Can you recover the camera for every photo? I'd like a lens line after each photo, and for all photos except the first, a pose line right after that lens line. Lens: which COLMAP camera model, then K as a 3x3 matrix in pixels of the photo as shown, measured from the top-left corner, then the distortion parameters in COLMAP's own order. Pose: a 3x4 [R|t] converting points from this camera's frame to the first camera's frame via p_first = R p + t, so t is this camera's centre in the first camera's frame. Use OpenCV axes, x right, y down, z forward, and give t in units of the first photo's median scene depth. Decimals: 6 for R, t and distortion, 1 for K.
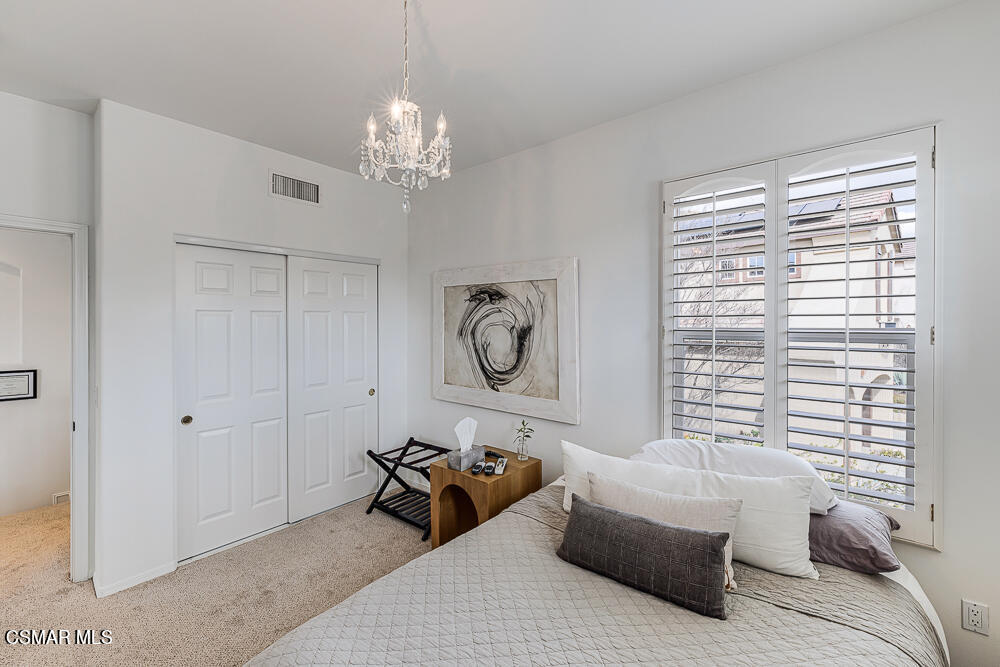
lens RADIAL K [[421.8, 0, 499.4], [0, 421.8, 328.3], [0, 0, 1]] dist [0.005126, 0.000201]
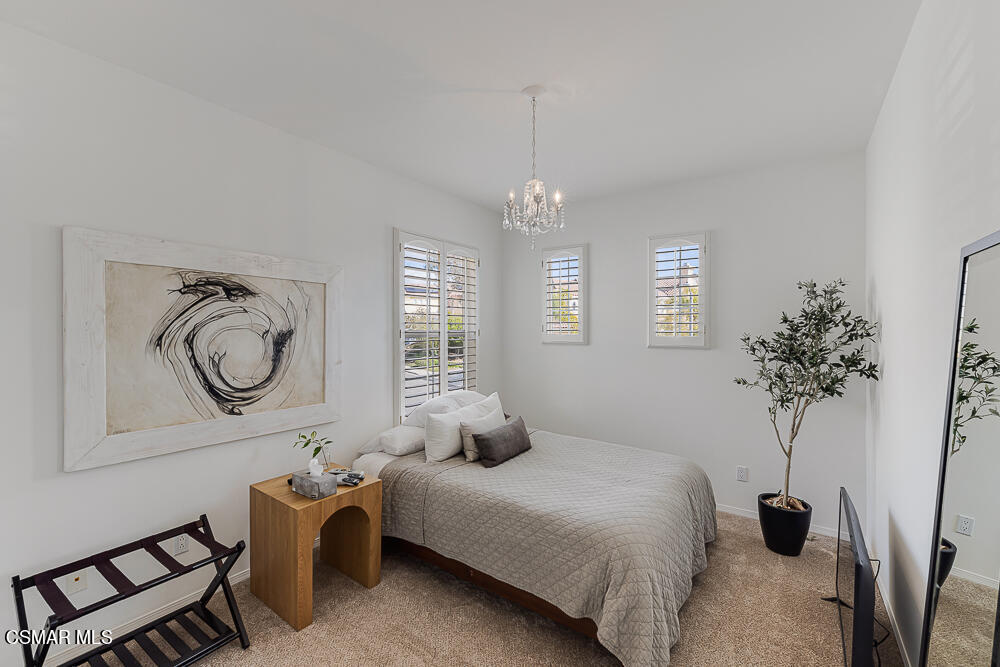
lens RADIAL K [[421.8, 0, 500.7], [0, 421.8, 331.6], [0, 0, 1]] dist [0.005126, 0.000201]
pose [[-0.087984, -0.004774, 0.996110, -0.832397], [0.012708, 0.999902, 0.005915, -0.001481], [-0.996041, 0.013179, -0.087915, 0.604067]]
